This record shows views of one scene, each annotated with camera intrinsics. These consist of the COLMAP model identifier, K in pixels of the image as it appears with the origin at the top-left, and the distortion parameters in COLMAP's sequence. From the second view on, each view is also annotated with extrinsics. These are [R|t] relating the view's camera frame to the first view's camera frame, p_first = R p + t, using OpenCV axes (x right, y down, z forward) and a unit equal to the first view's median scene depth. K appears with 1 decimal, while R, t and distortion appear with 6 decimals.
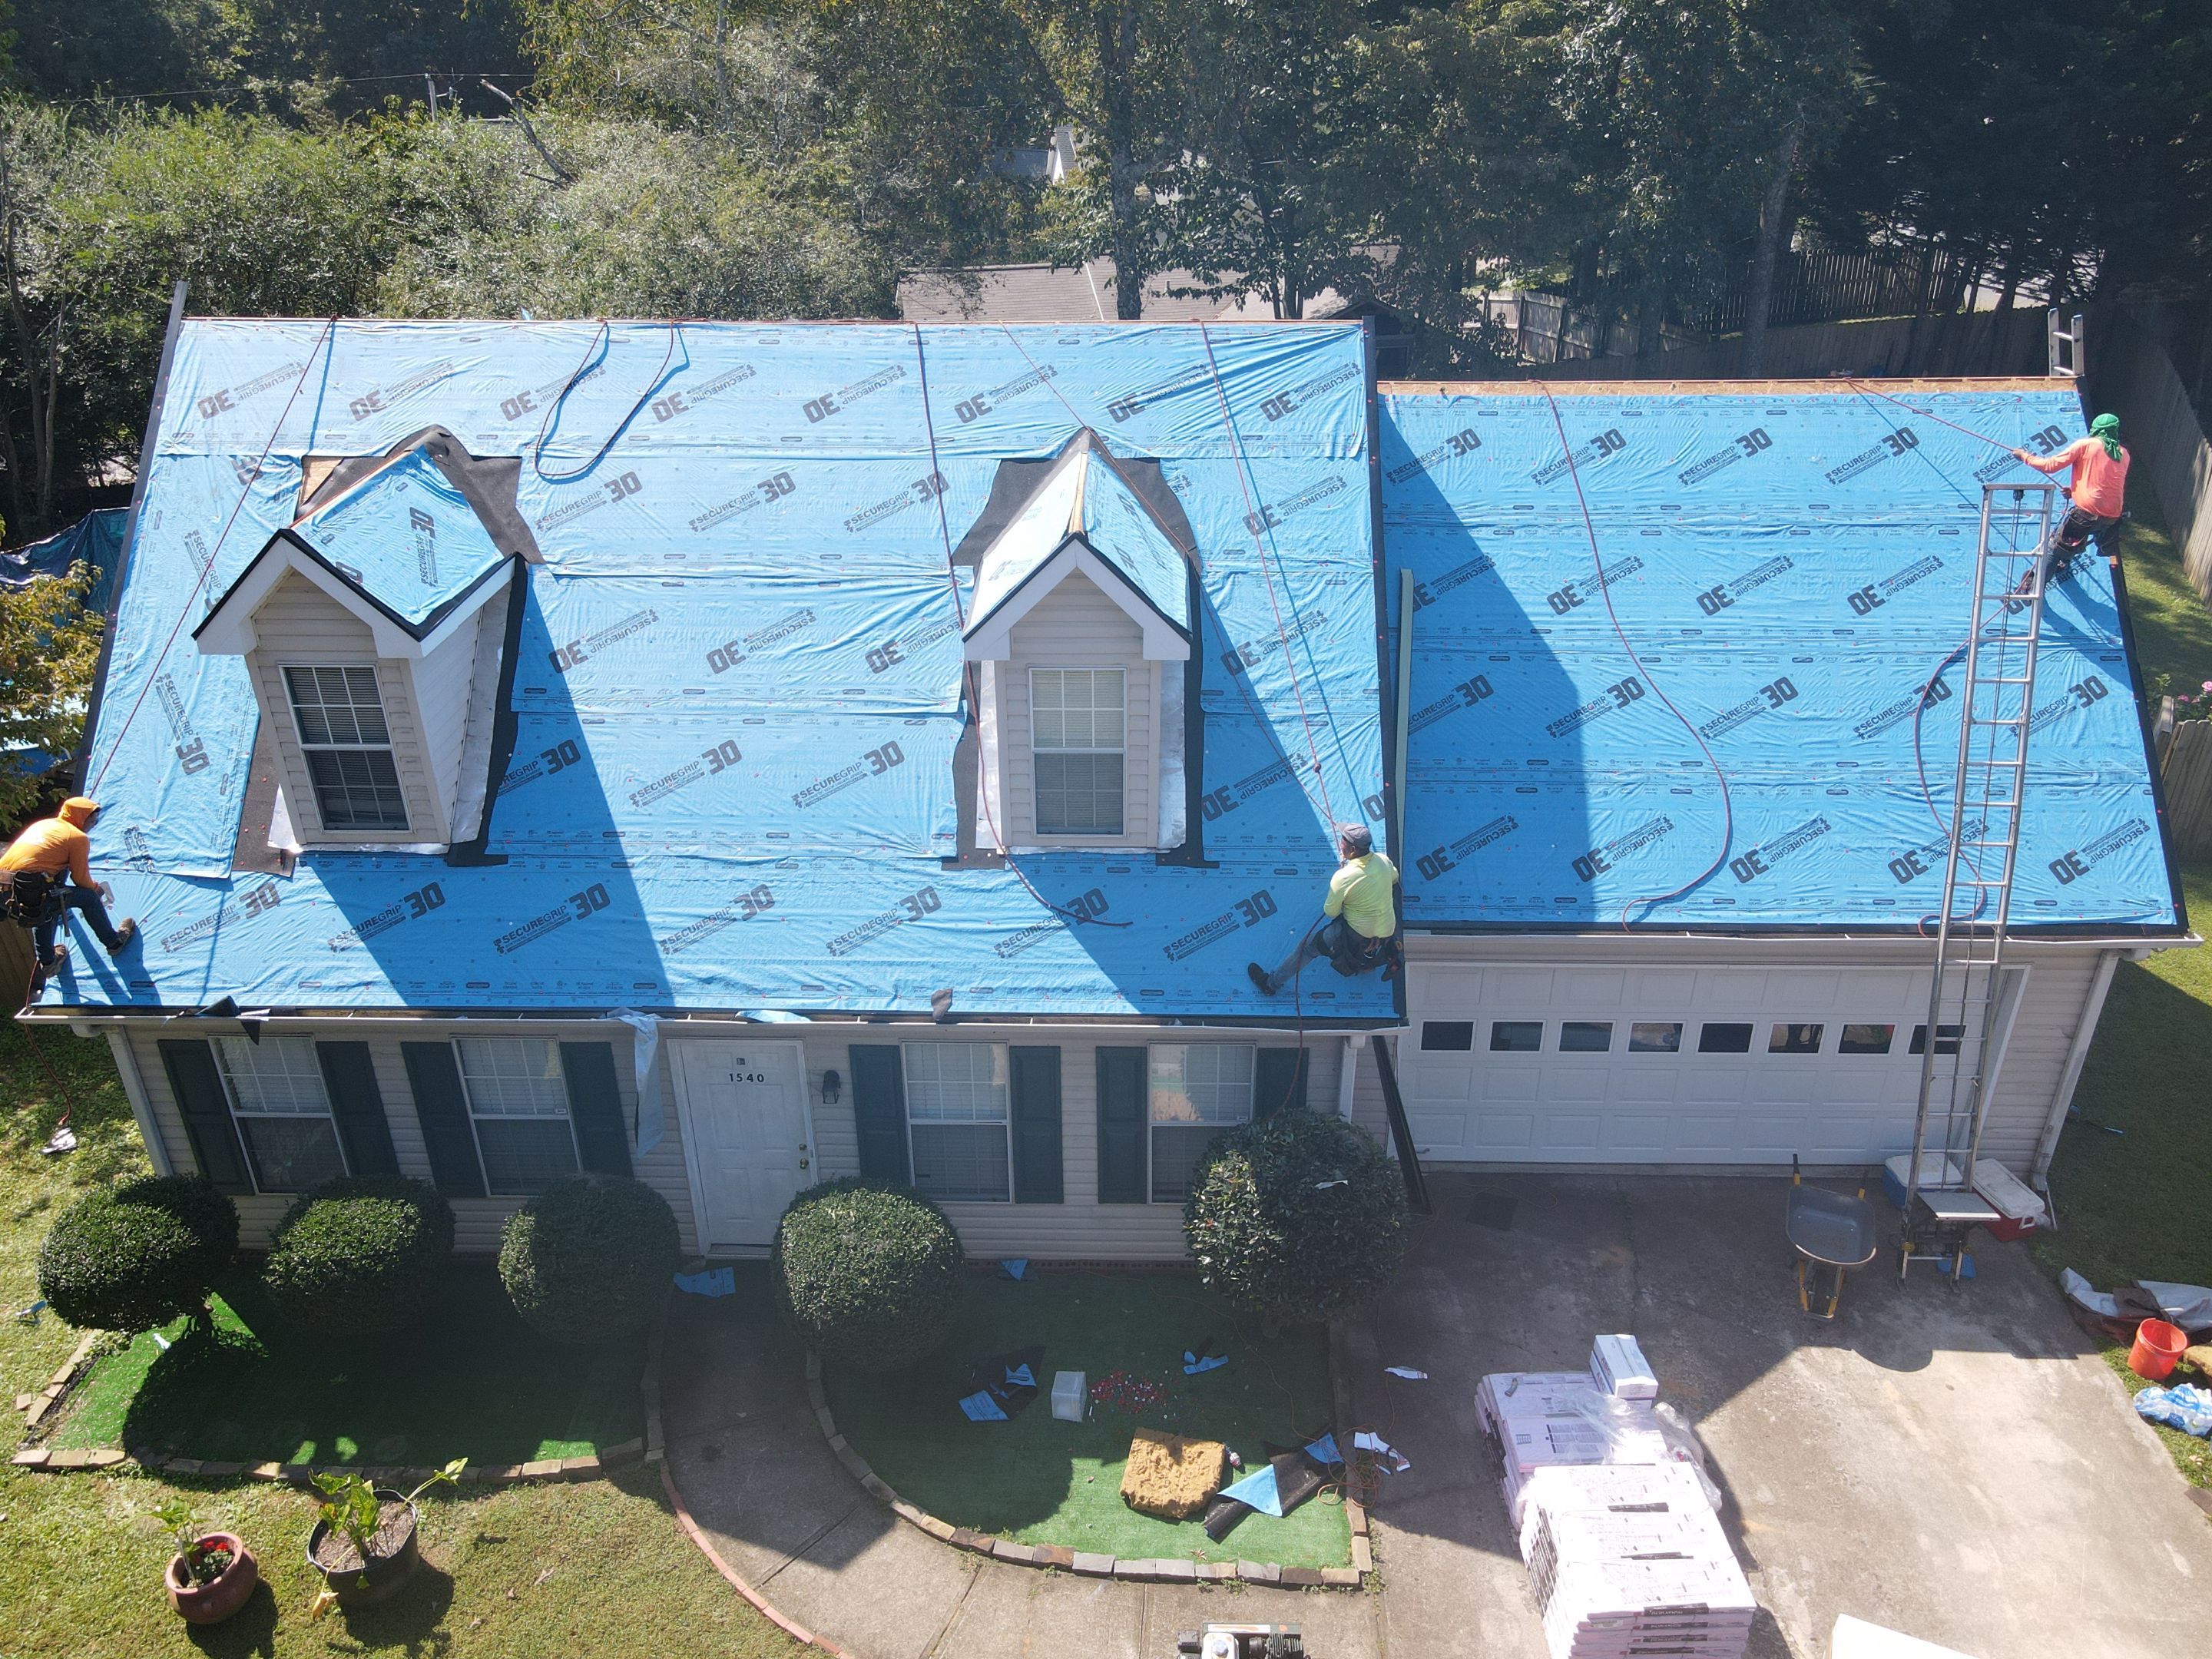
lens RADIAL K [[1649.2, 0, 1114.4], [0, 1649.2, 788.5], [0, 0, 1]] dist [0.017458, -0.005058]
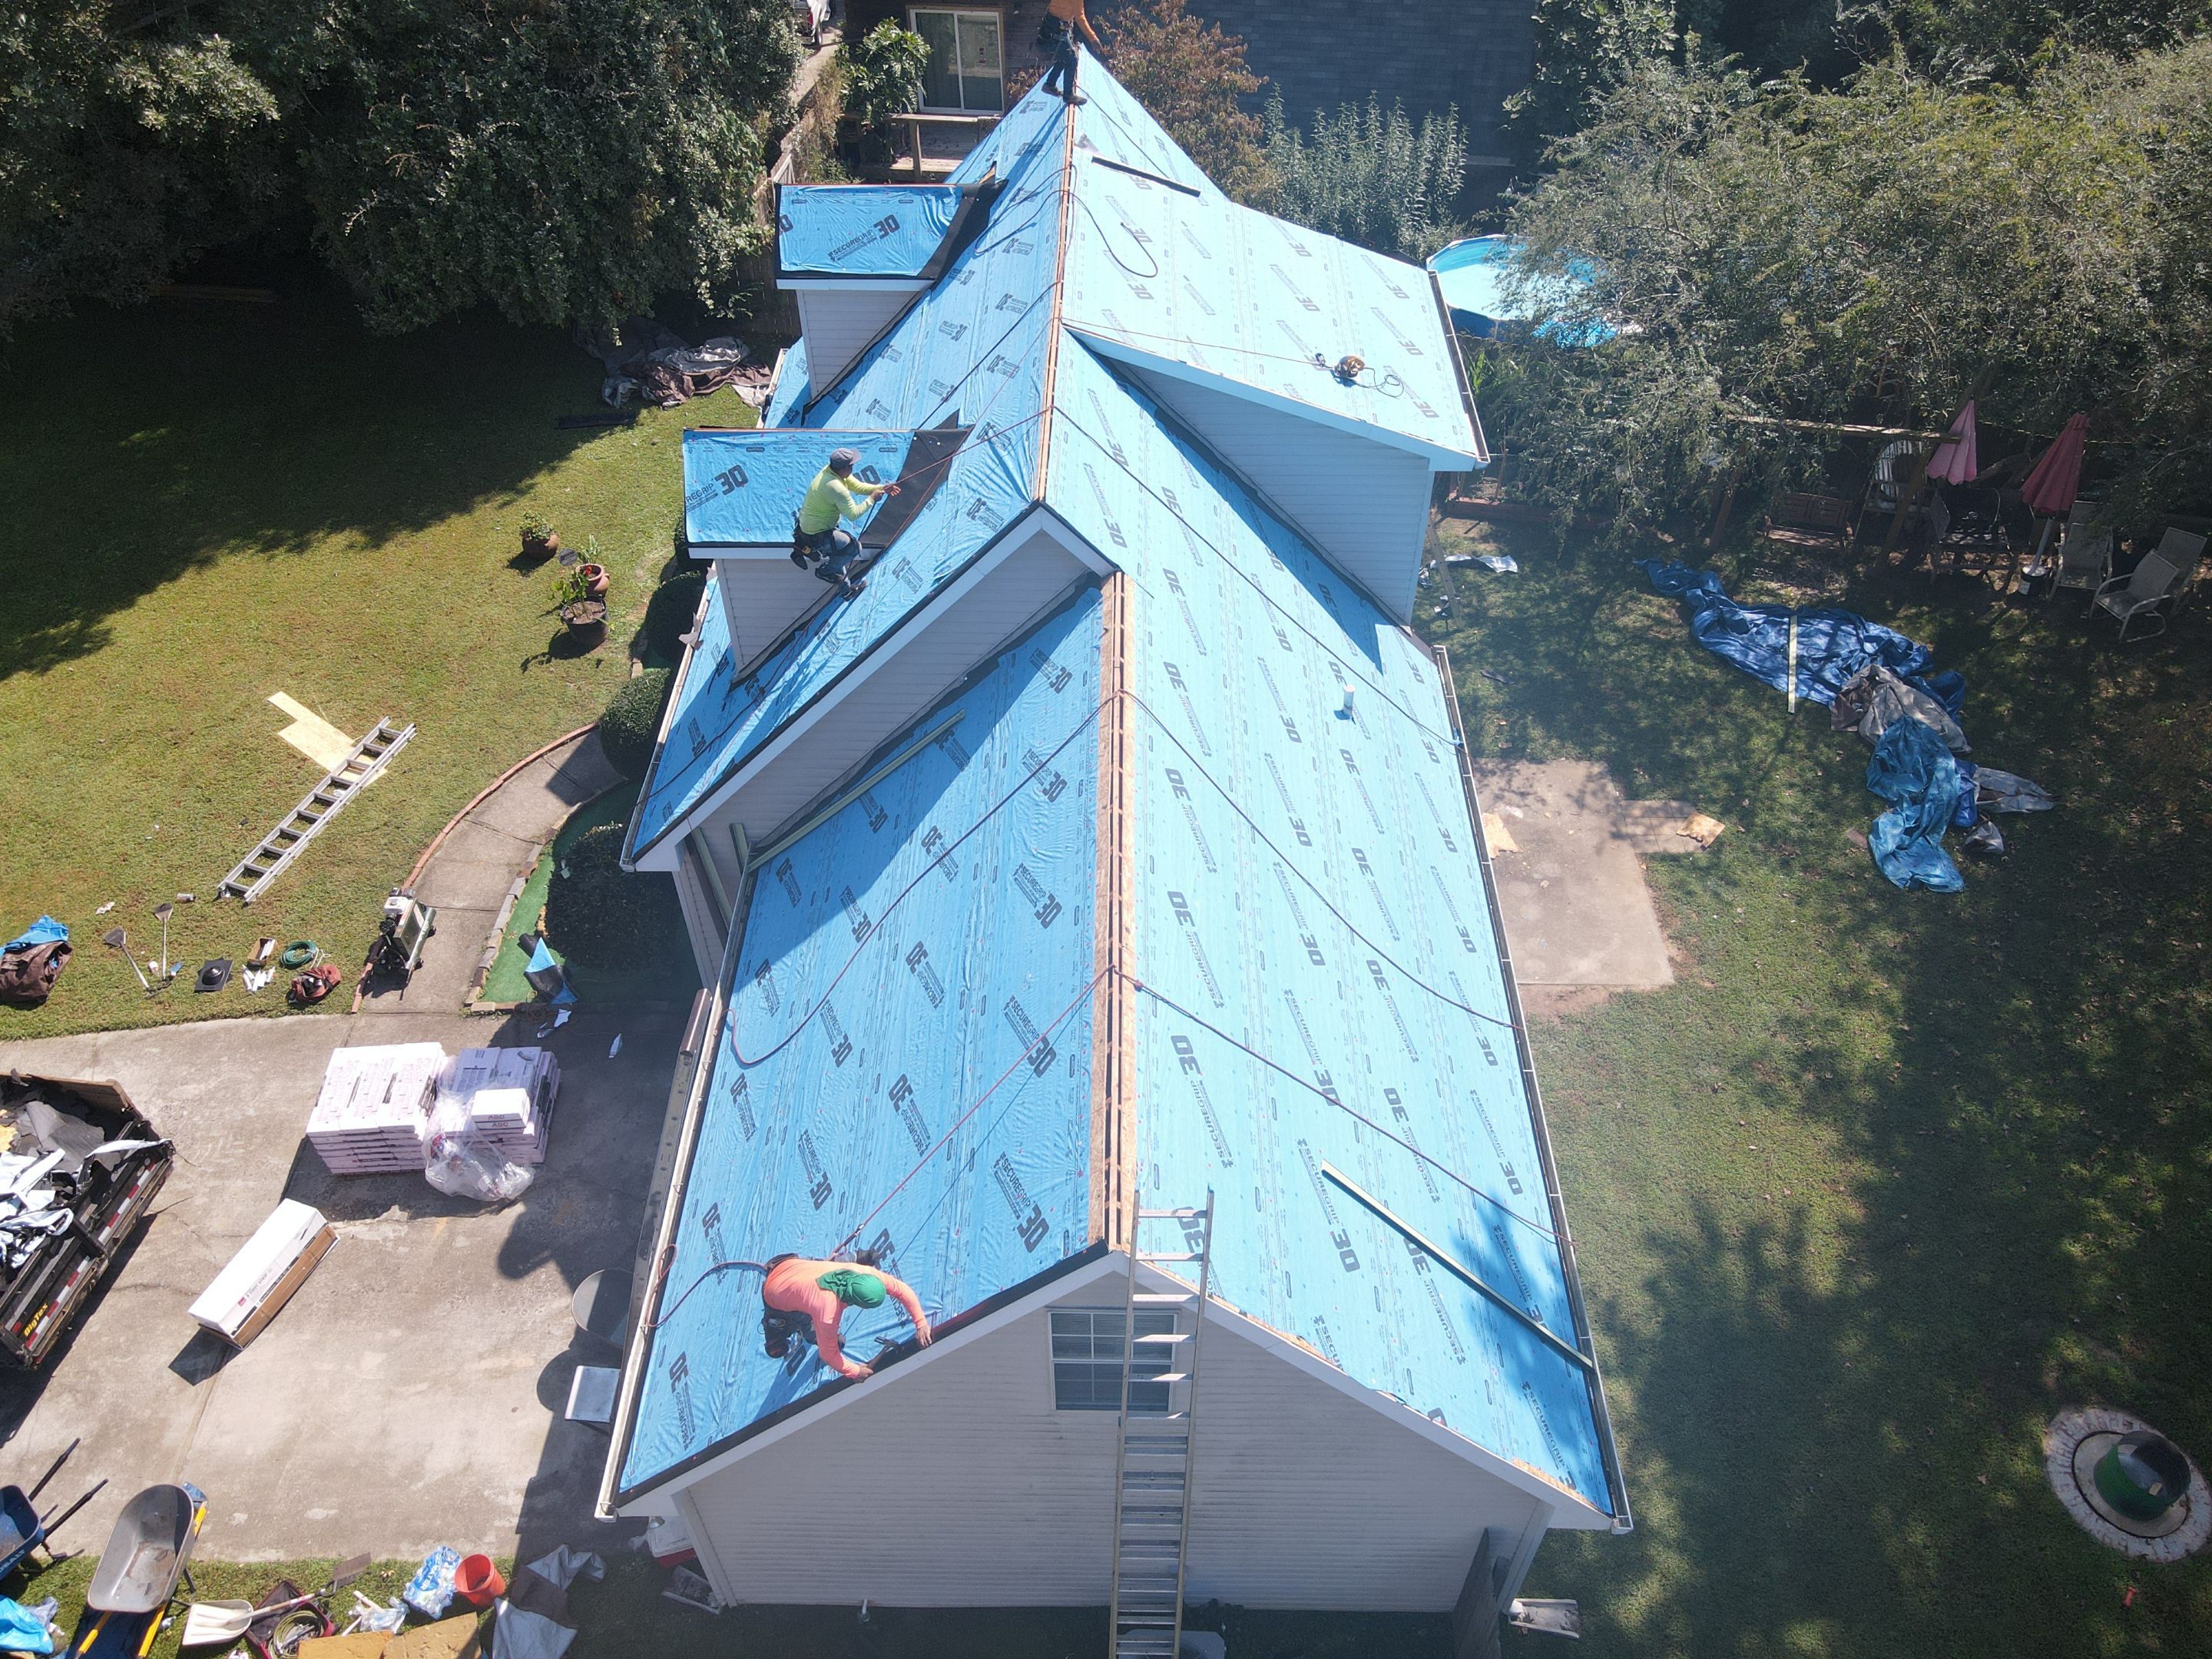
lens RADIAL K [[1603.4, 0, 1106.0], [0, 1603.4, 829.5], [0, 0, 1]] dist [0.003986, 0.006906]
pose [[0.006051, 0.712516, -0.701630, 1.009151], [-0.457299, 0.625948, 0.631717, -0.828063], [0.889292, 0.317032, 0.329620, 0.847632]]
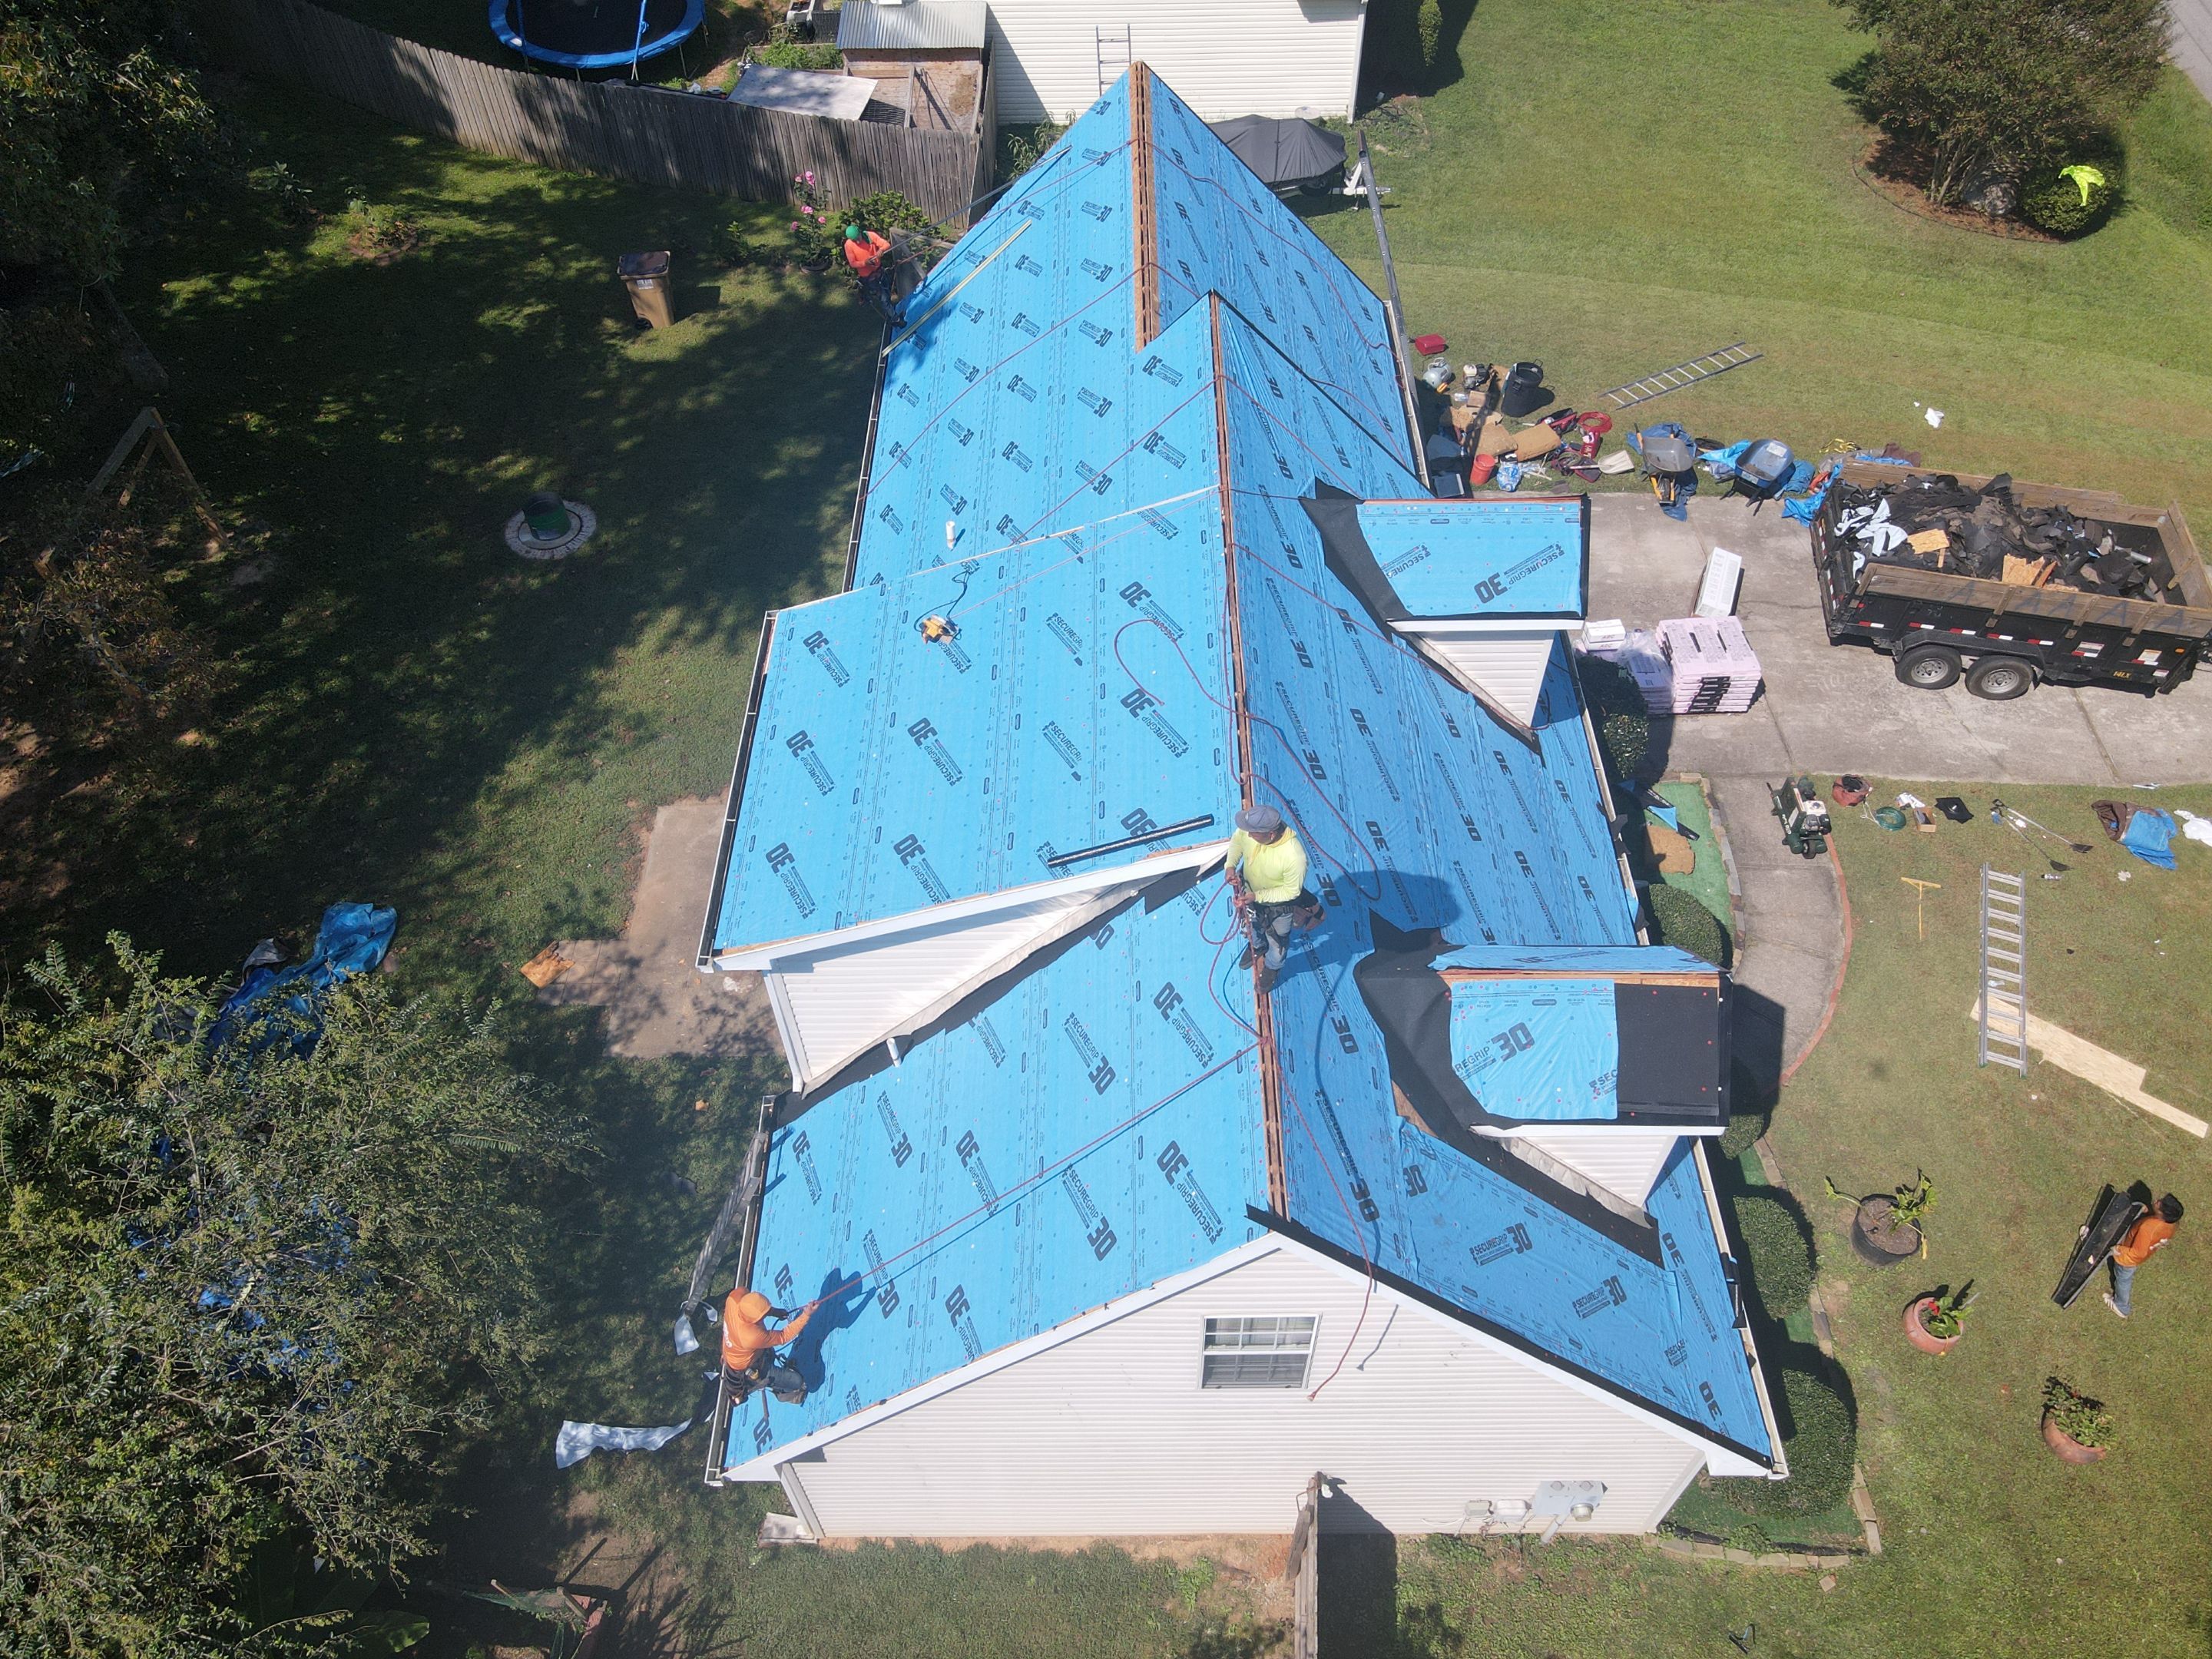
lens RADIAL K [[1617.6, 0, 1106.0], [0, 1617.6, 829.5], [0, 0, 1]] dist [0.013064, 0.000617]
pose [[-0.018995, -0.763626, 0.645379, -0.961482], [0.472572, 0.561983, 0.678860, -0.964976], [-0.881087, 0.317883, 0.350193, 0.838862]]
